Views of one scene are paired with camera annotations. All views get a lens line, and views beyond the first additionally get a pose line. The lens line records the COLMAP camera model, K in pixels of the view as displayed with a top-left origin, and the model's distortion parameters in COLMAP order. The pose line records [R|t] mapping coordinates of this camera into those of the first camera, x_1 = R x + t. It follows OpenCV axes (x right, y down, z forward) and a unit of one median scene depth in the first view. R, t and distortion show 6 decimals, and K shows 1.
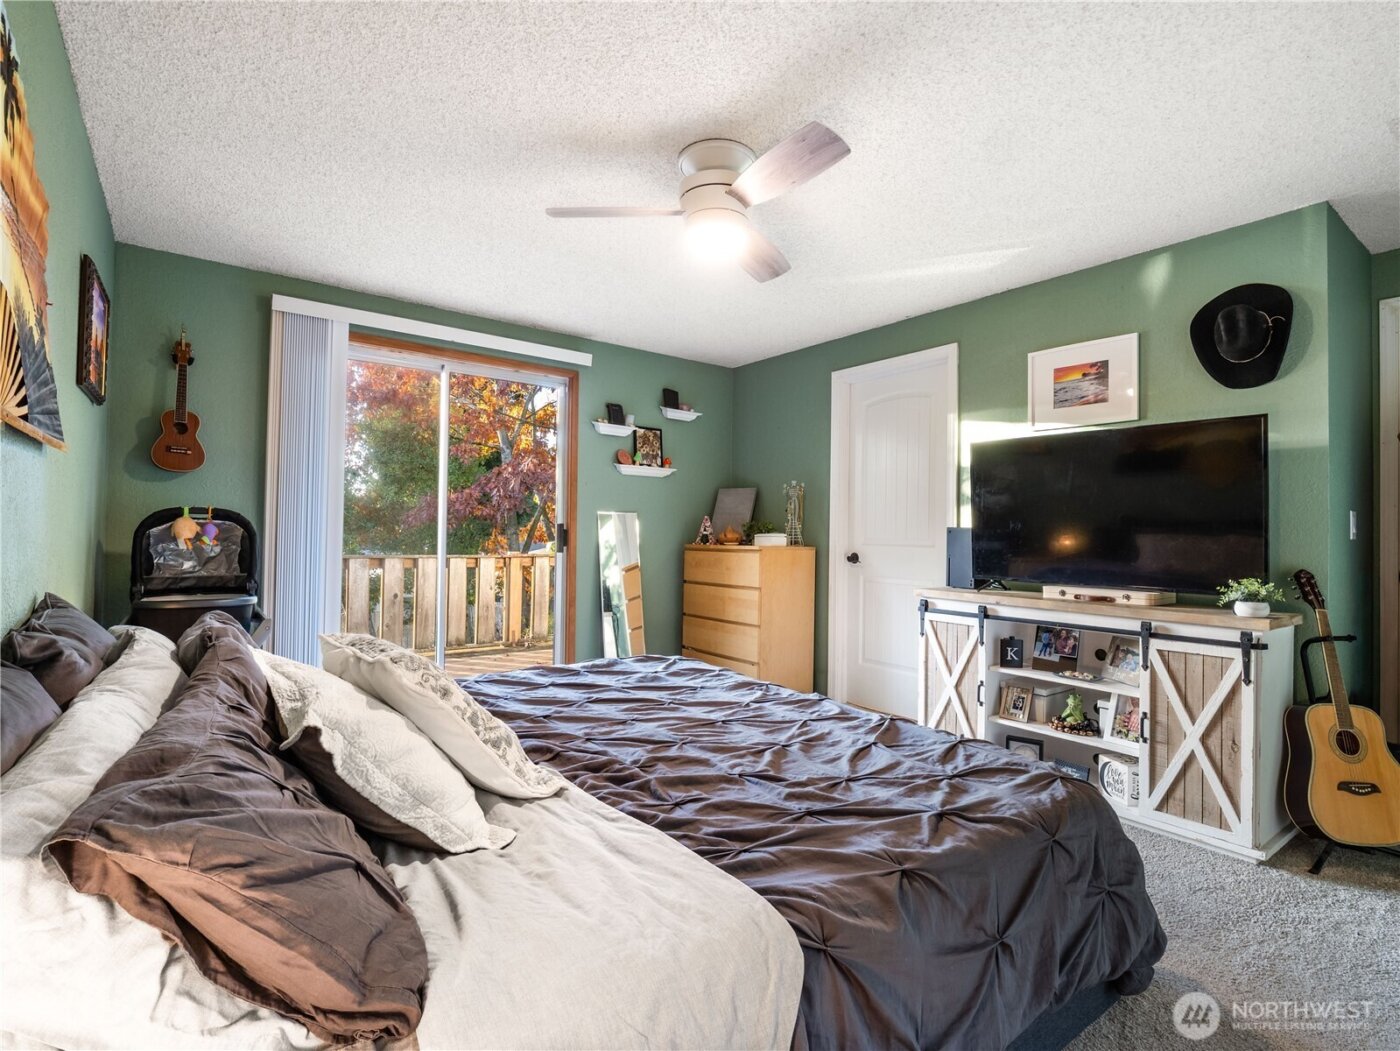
lens RADIAL K [[685.4, 0, 698.3], [0, 685.4, 522.2], [0, 0, 1]] dist [-0.011309, -0.002577]
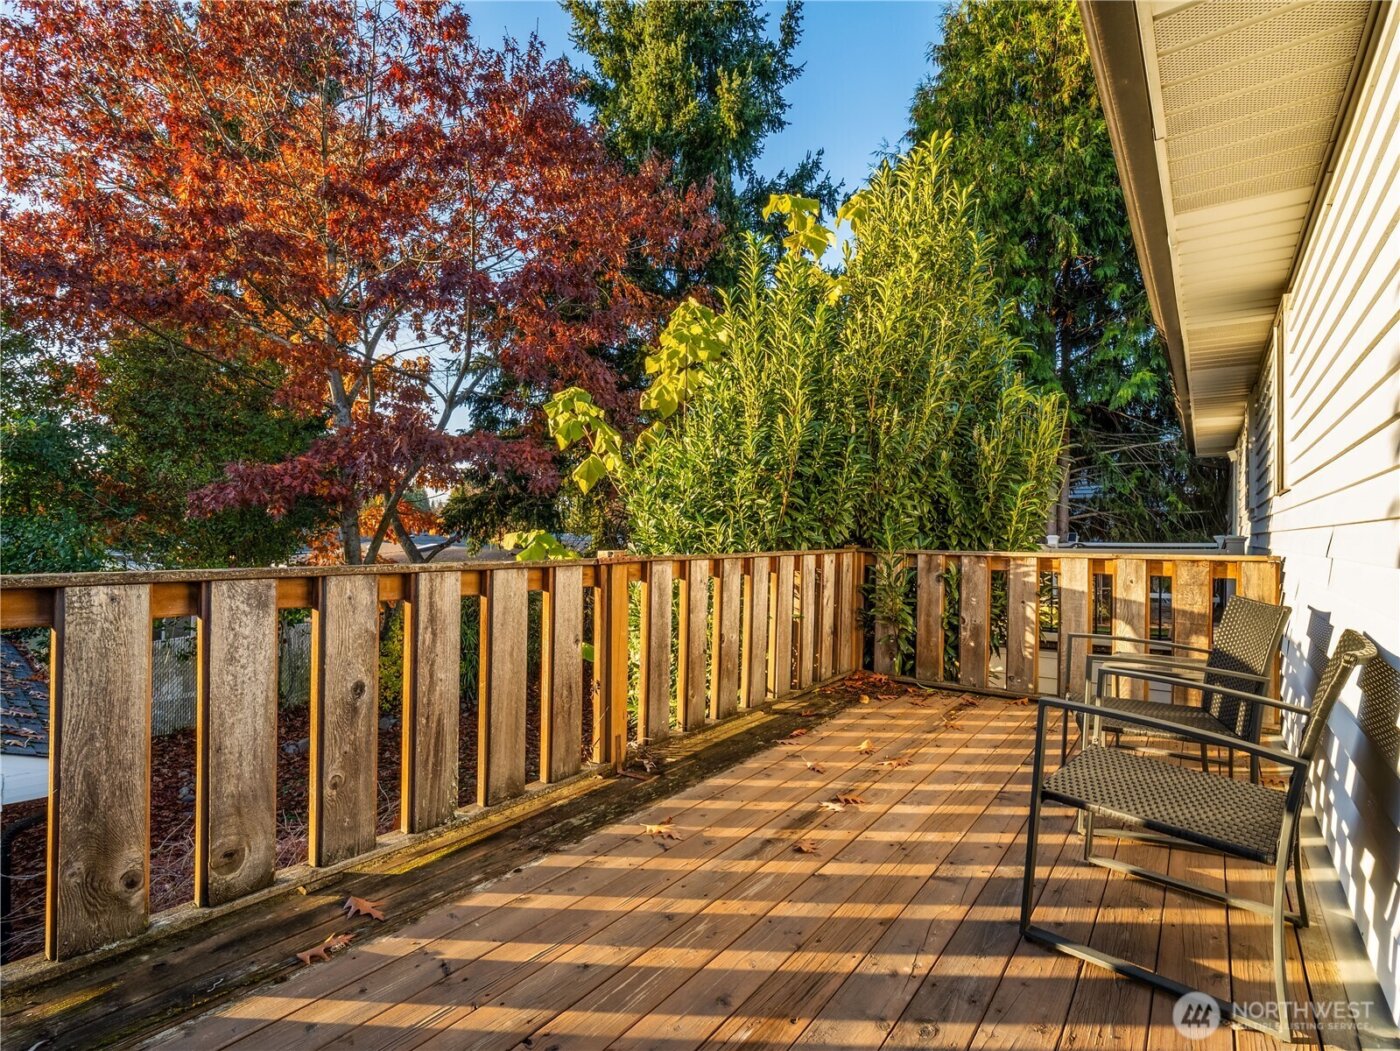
lens RADIAL K [[685.4, 0, 698.3], [0, 685.4, 522.2], [0, 0, 1]] dist [-0.011309, -0.002577]
pose [[0.961397, 0.003623, 0.275141, -0.474430], [-0.005853, 0.999956, 0.007286, 0.030341], [-0.275103, -0.008615, 0.961376, 0.805060]]
